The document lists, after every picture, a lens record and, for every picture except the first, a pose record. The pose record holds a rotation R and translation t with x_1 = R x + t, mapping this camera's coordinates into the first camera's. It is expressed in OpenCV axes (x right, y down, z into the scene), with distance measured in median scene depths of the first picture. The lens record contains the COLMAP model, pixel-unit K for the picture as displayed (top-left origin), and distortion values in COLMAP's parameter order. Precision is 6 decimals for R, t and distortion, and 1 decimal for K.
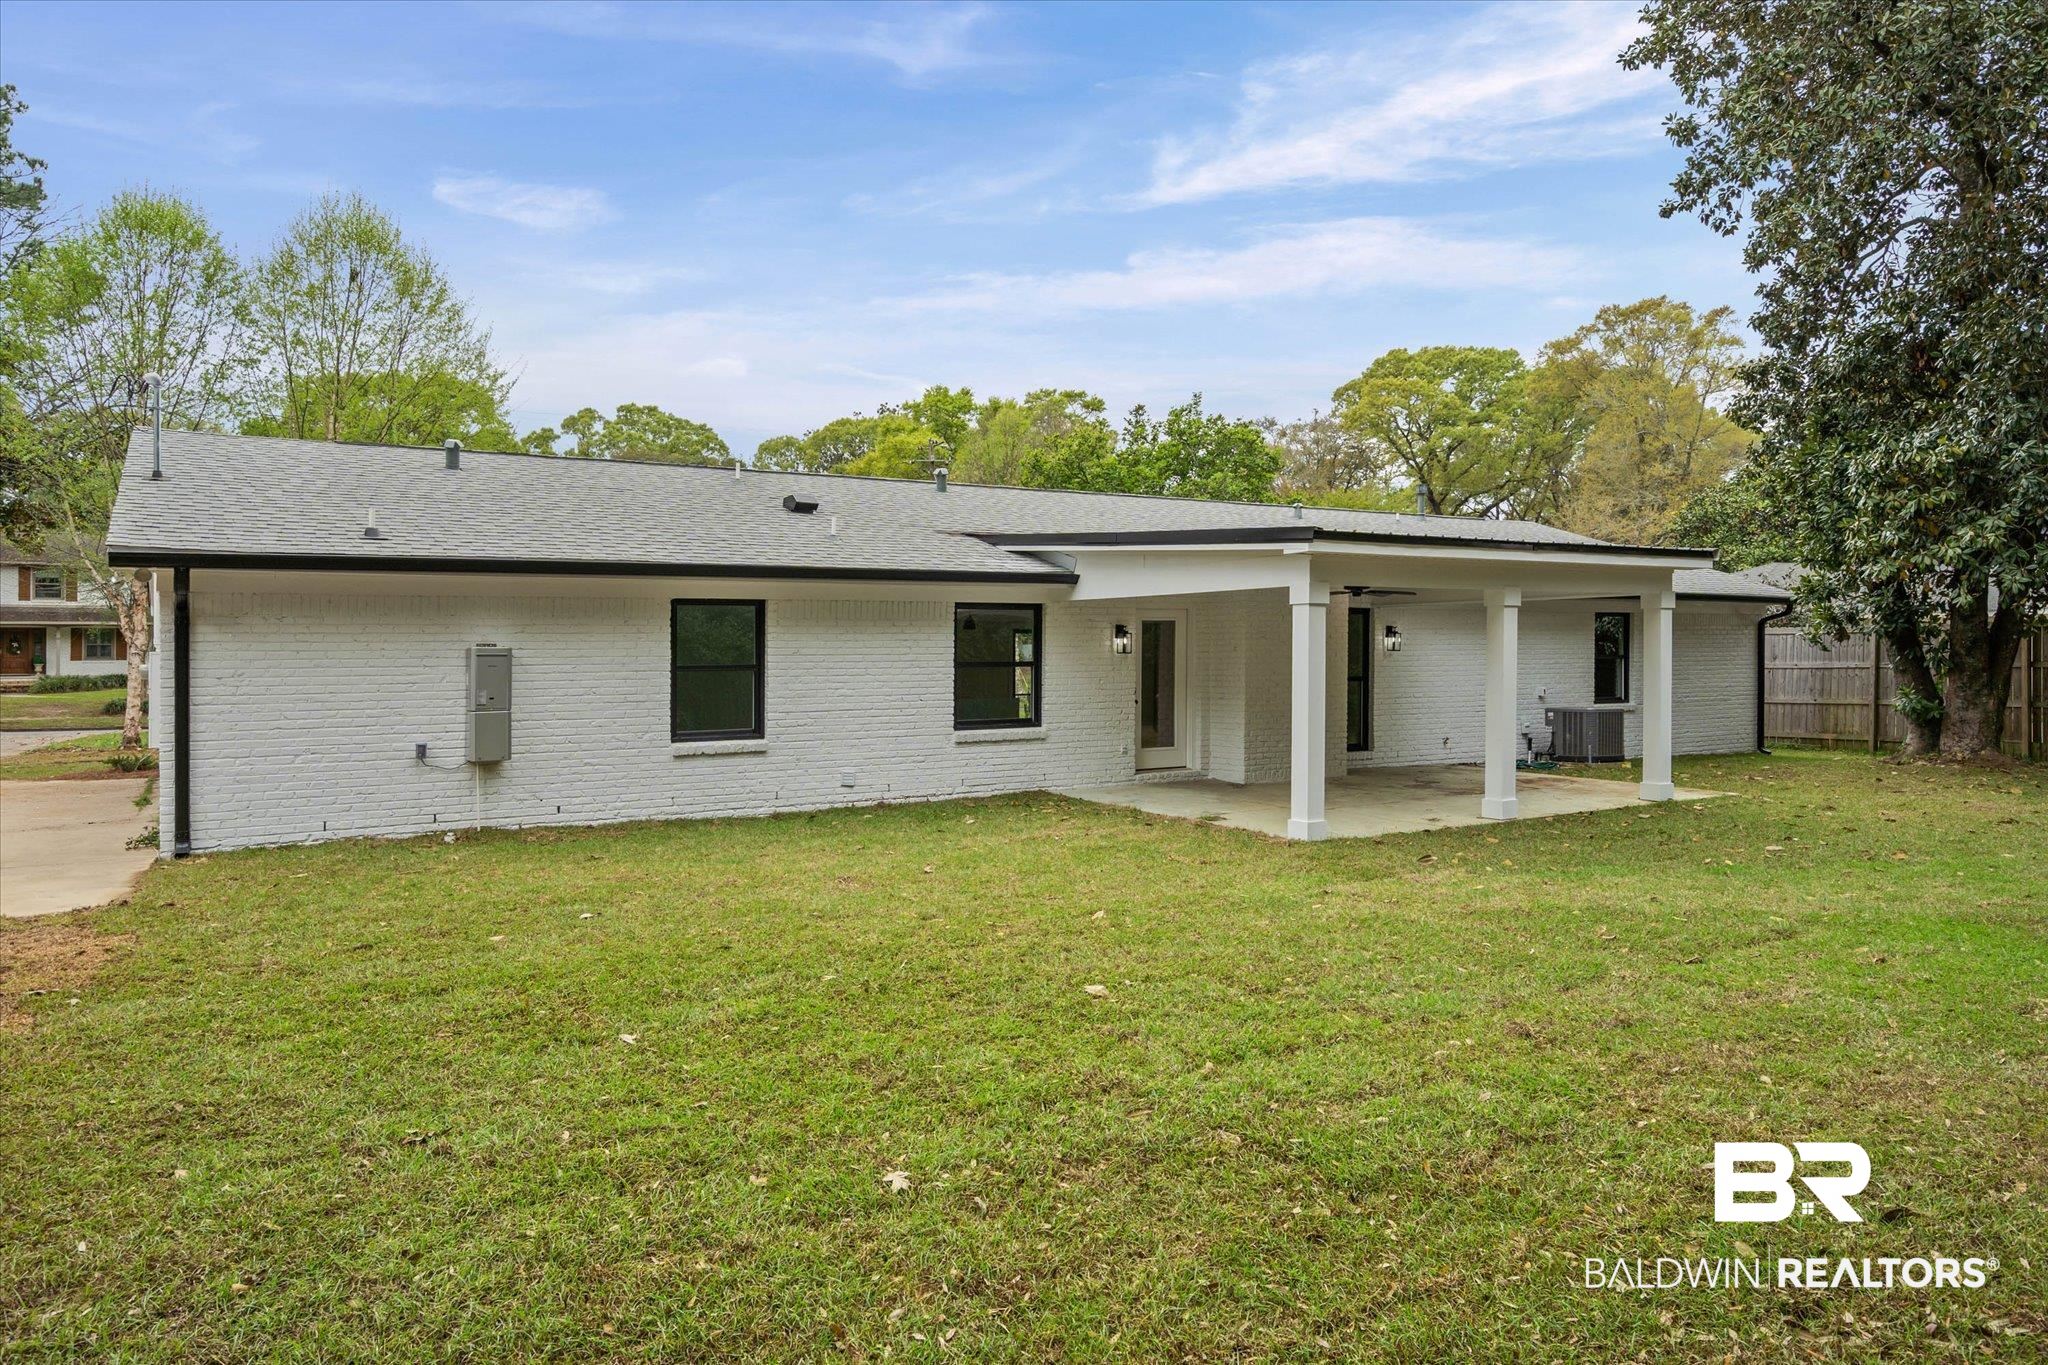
lens RADIAL K [[941.8, 0, 1016.3], [0, 941.8, 692.1], [0, 0, 1]] dist [-0.003401, -0.000590]
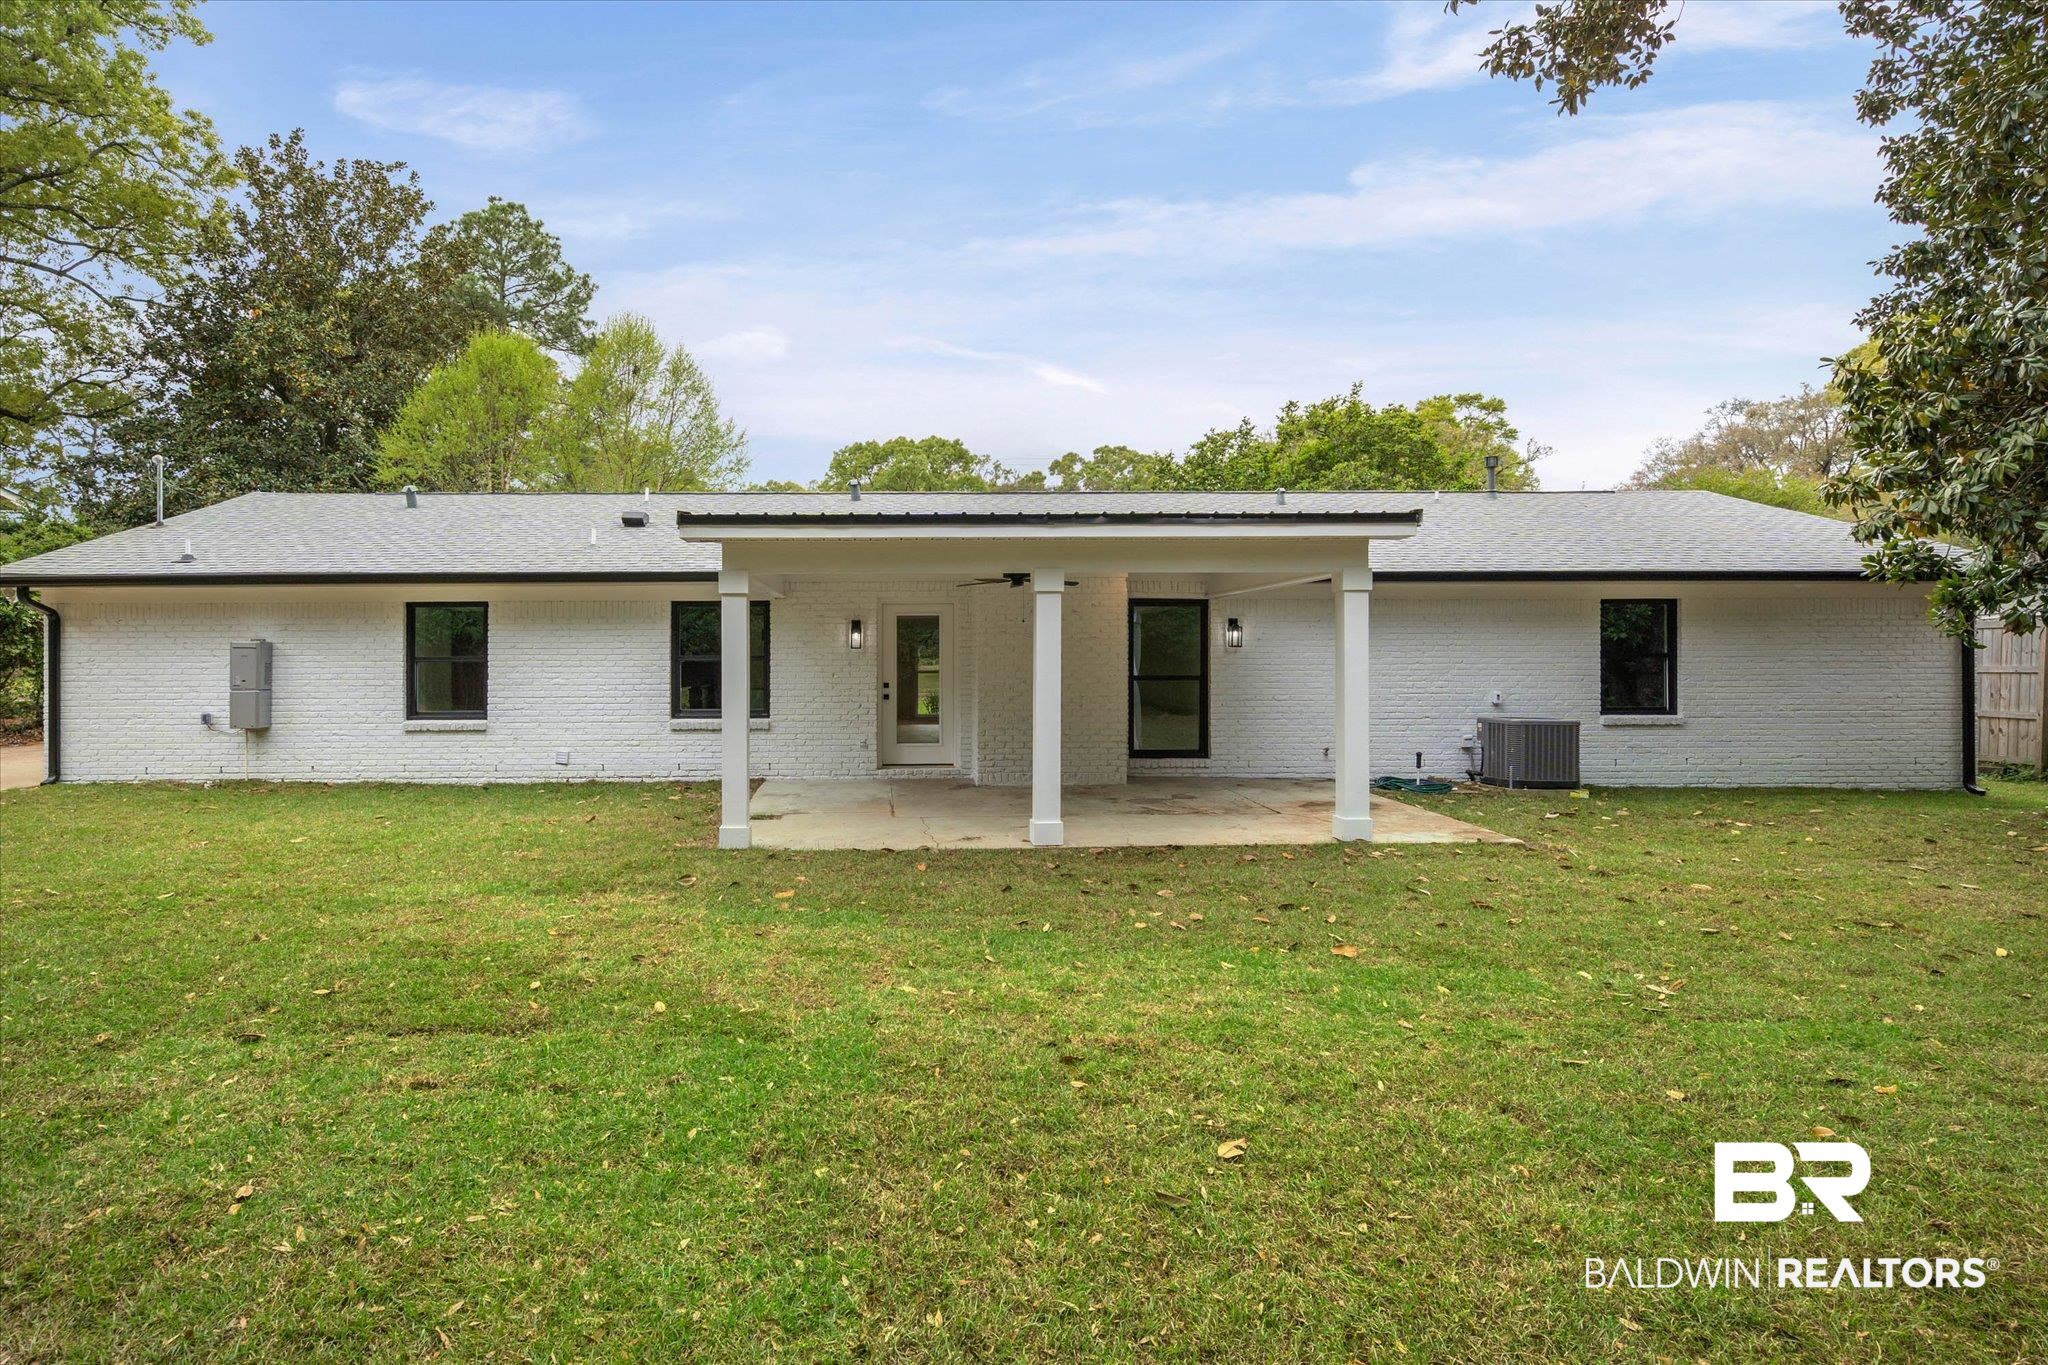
lens RADIAL K [[925.4, 0, 1024.0], [0, 925.4, 682.5], [0, 0, 1]] dist [0.011769, -0.000232]
pose [[0.923475, 0.015136, -0.383361, 0.747568], [-0.017923, 0.999833, -0.003697, -0.004373], [0.383241, 0.010285, 0.923591, 0.170823]]
